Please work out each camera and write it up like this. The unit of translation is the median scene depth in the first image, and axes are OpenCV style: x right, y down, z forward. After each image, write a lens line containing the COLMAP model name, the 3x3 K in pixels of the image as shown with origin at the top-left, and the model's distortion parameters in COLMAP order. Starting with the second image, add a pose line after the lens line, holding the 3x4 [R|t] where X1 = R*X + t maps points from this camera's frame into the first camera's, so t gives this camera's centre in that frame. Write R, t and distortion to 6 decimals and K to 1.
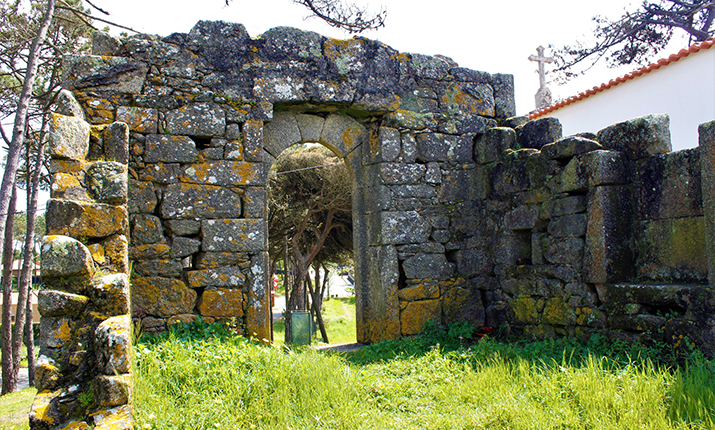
lens RADIAL K [[617.3, 0, 356.7], [0, 617.3, 245.9], [0, 0, 1]] dist [-0.173760, 0.206005]
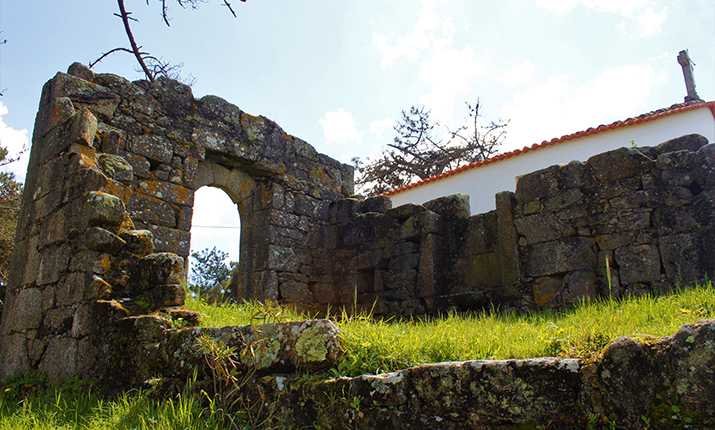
lens RADIAL K [[617.3, 0, 356.7], [0, 617.3, 245.9], [0, 0, 1]] dist [-0.173760, 0.206005]
pose [[0.890999, 0.128748, 0.435368, -0.383026], [-0.027513, 0.972497, -0.231283, 0.258512], [-0.453172, 0.194095, 0.870036, -0.242243]]
